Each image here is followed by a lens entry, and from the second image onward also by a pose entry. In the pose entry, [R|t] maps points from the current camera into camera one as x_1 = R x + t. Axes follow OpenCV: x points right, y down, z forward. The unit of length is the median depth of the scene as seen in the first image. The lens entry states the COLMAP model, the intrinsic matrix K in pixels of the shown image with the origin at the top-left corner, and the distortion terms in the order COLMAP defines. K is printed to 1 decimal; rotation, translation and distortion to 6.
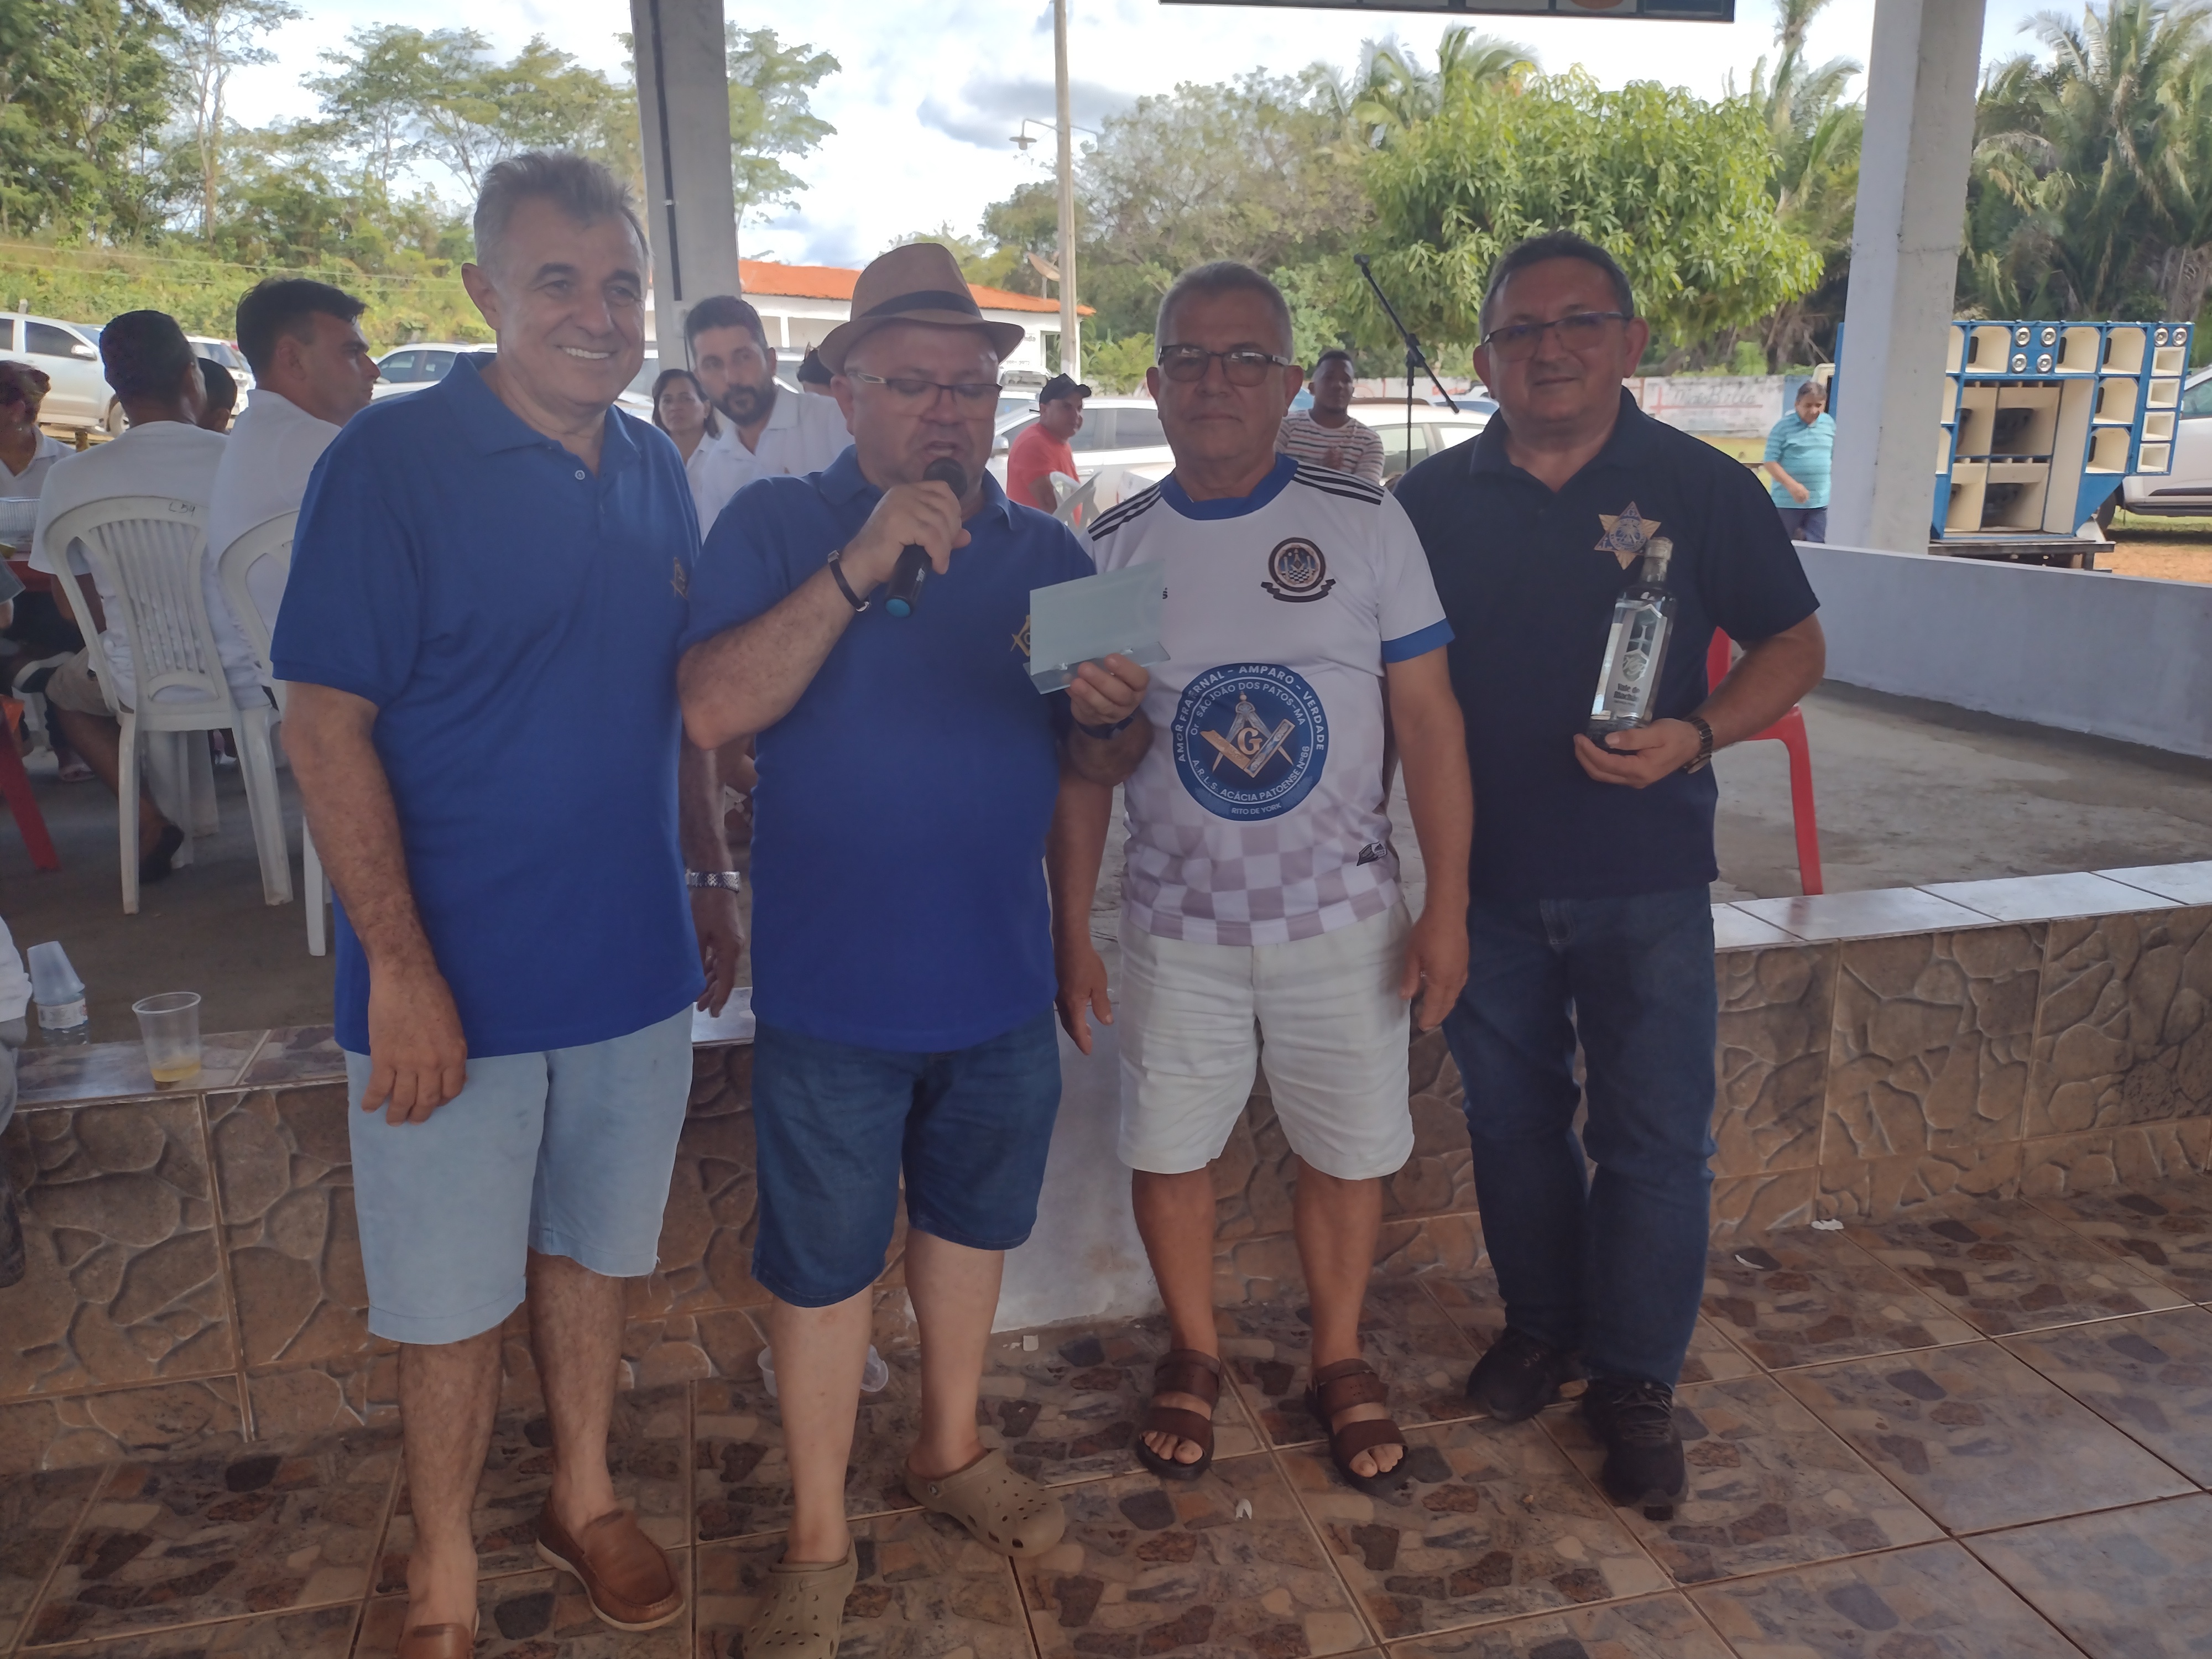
lens RADIAL K [[1679.9, 0, 1100.5], [0, 1679.9, 841.1], [0, 0, 1]] dist [0.033361, -0.039342]
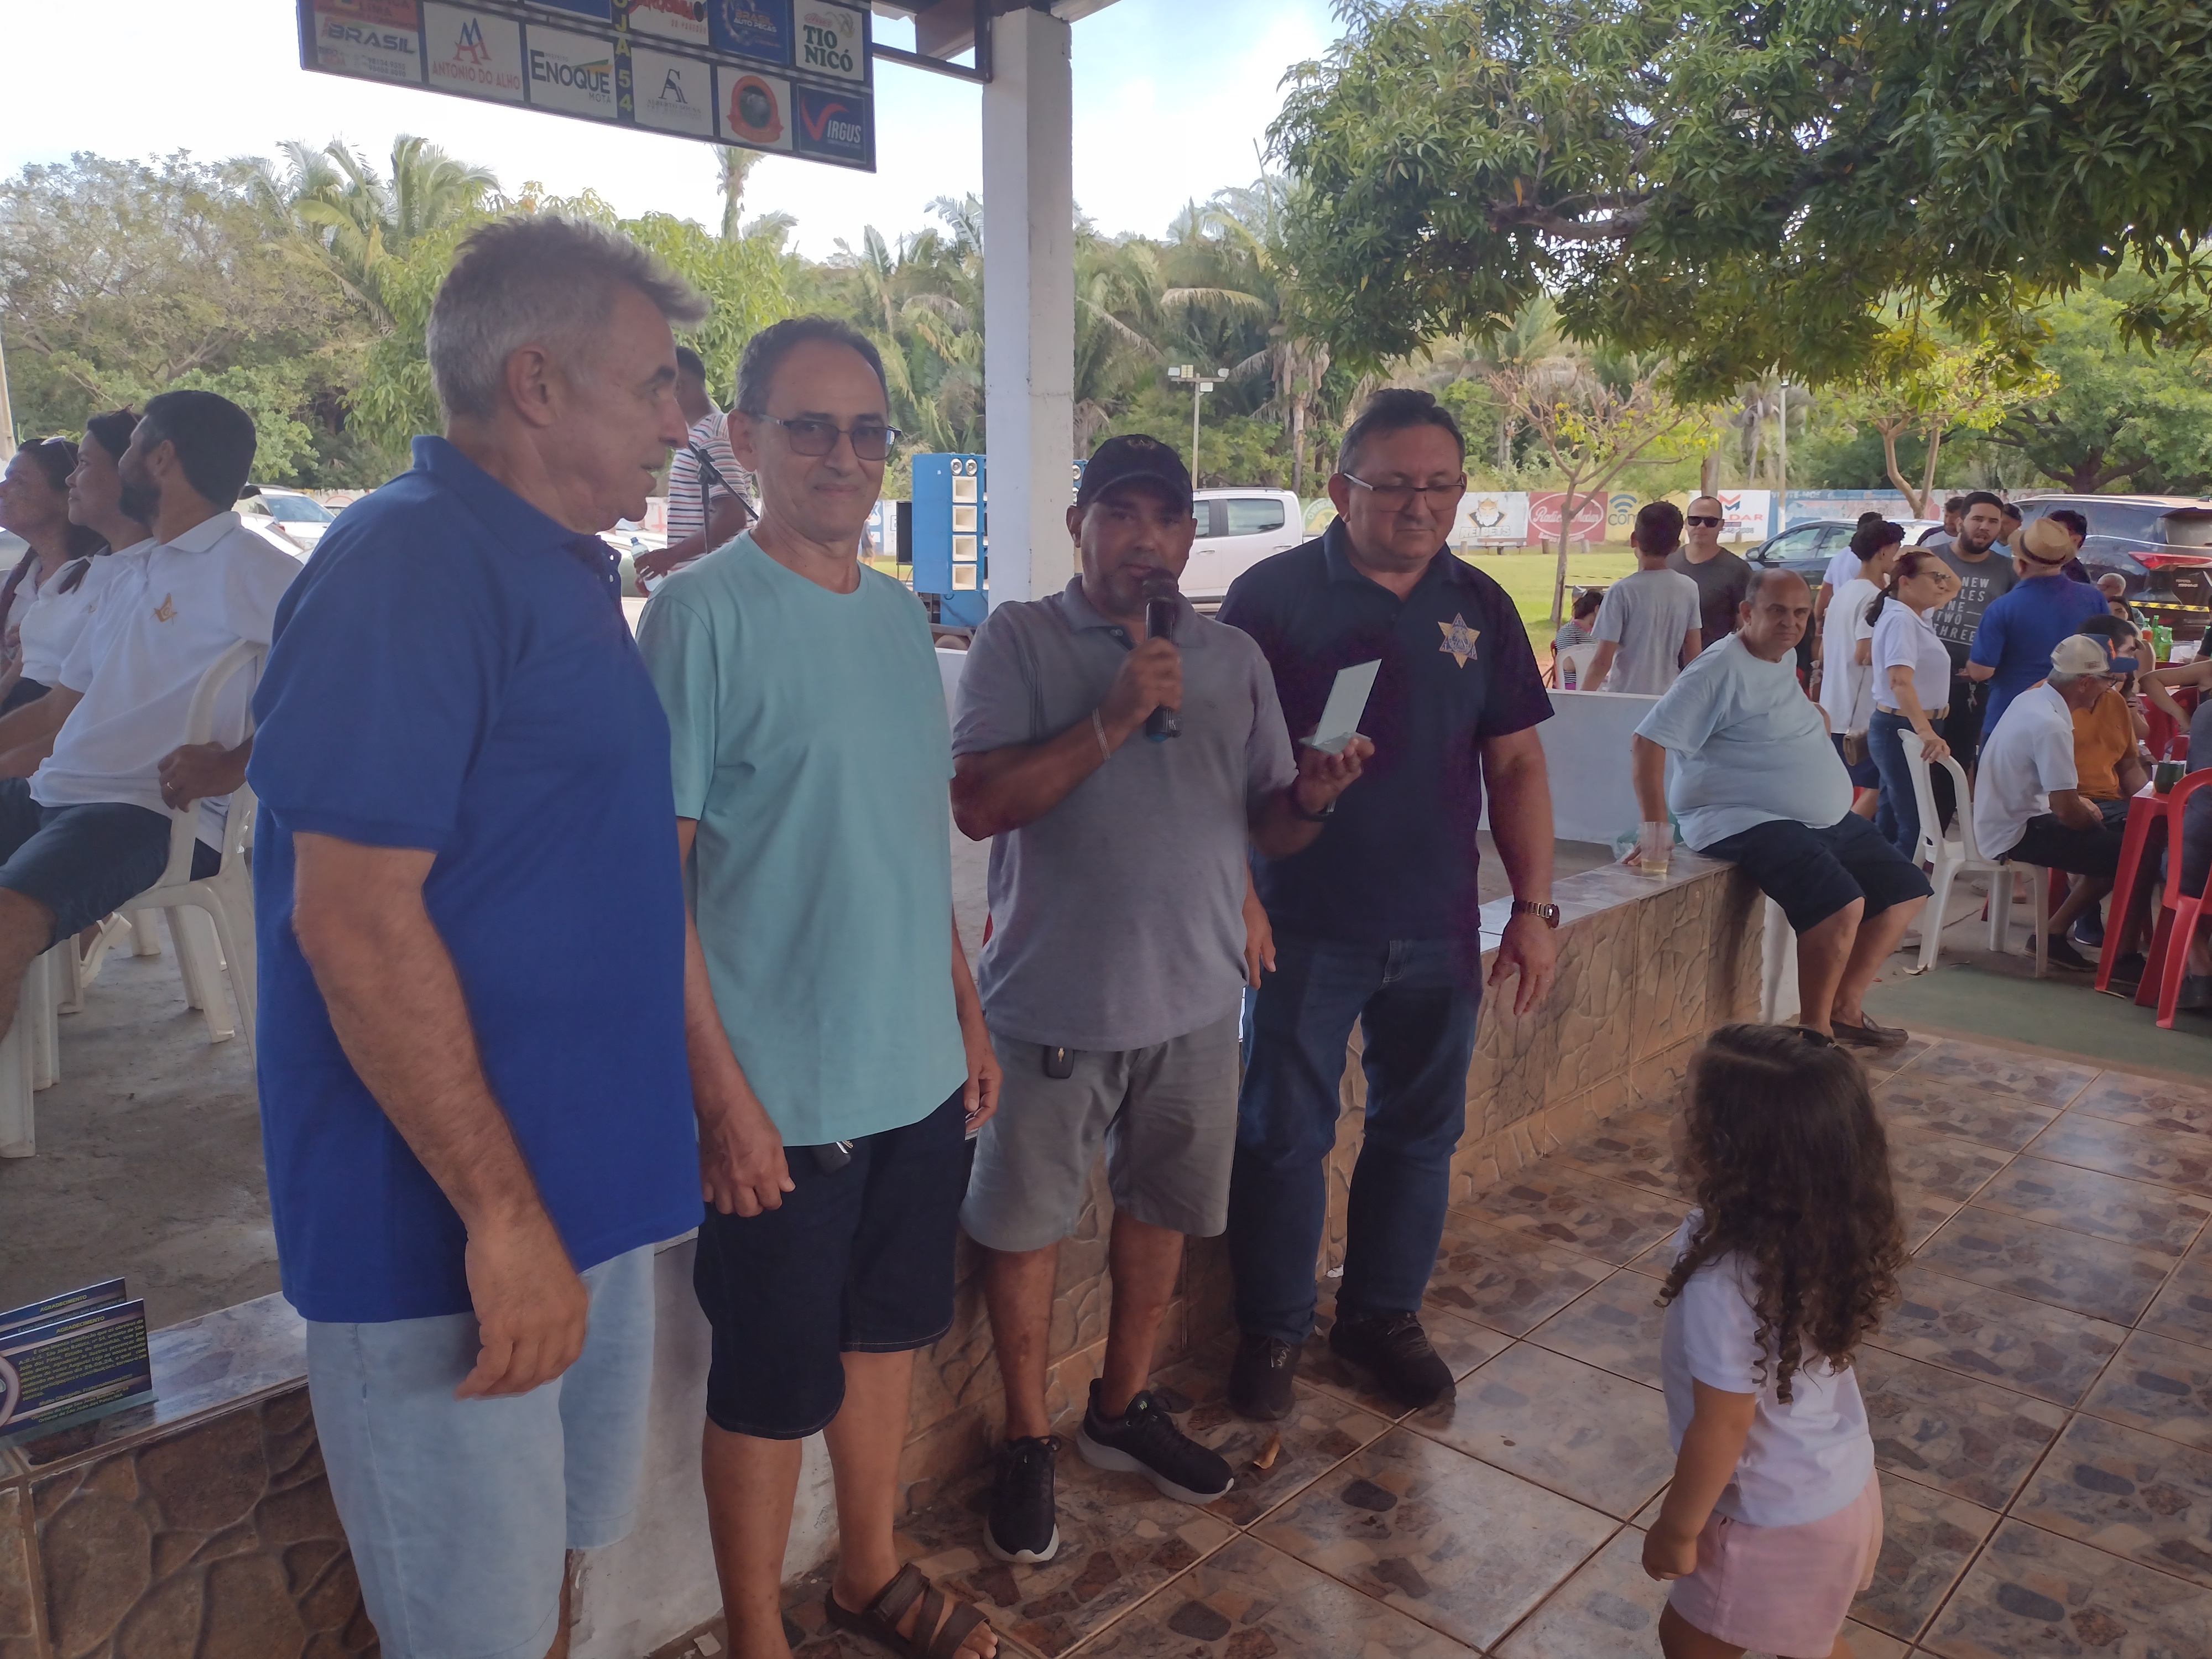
lens RADIAL K [[1679.9, 0, 1116.7], [0, 1679.9, 827.1], [0, 0, 1]] dist [0.033361, -0.039342]
pose [[0.833618, -0.086495, 0.545526, -0.014468], [0.126583, 0.991293, -0.036258, -0.002101], [-0.537640, 0.099280, 0.837309, 0.008300]]
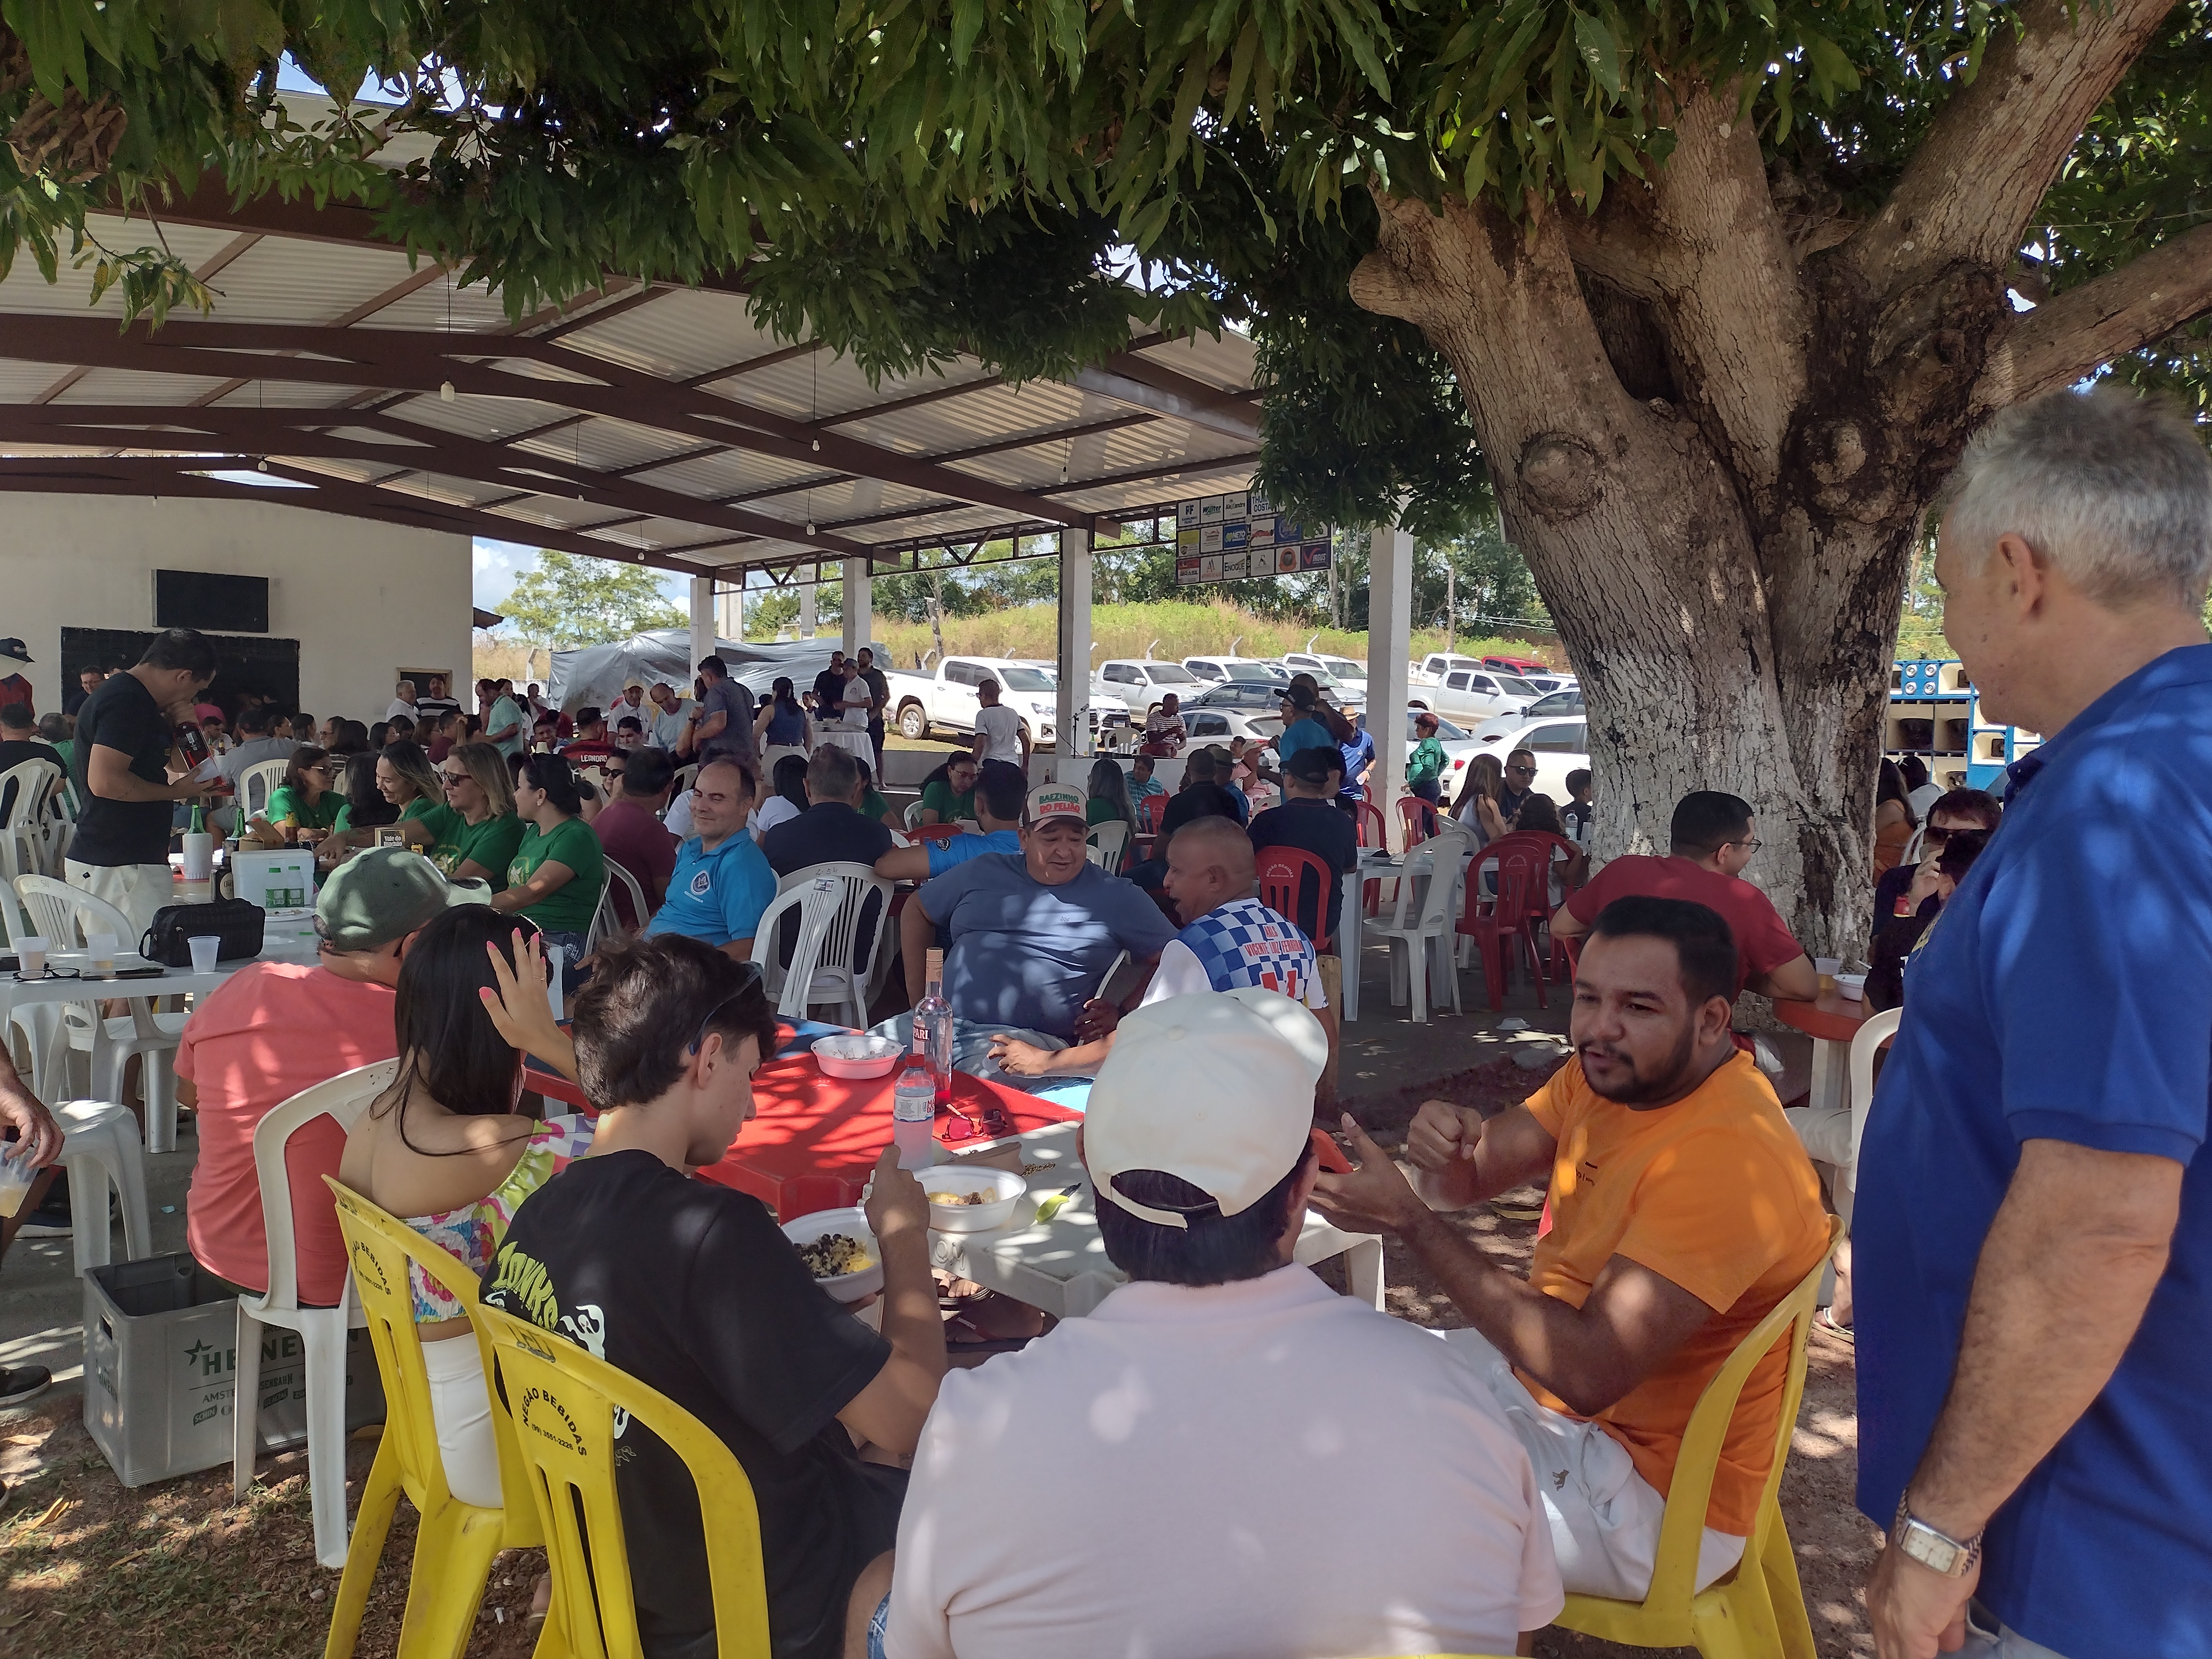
lens RADIAL K [[1679.9, 0, 1098.6], [0, 1679.9, 831.3], [0, 0, 1]] dist [0.033361, -0.039342]
pose [[0.456675, 0.064102, -0.887321, 0.322274], [-0.234155, 0.970894, -0.050372, 0.016684], [0.858266, 0.230774, 0.458392, -0.053716]]
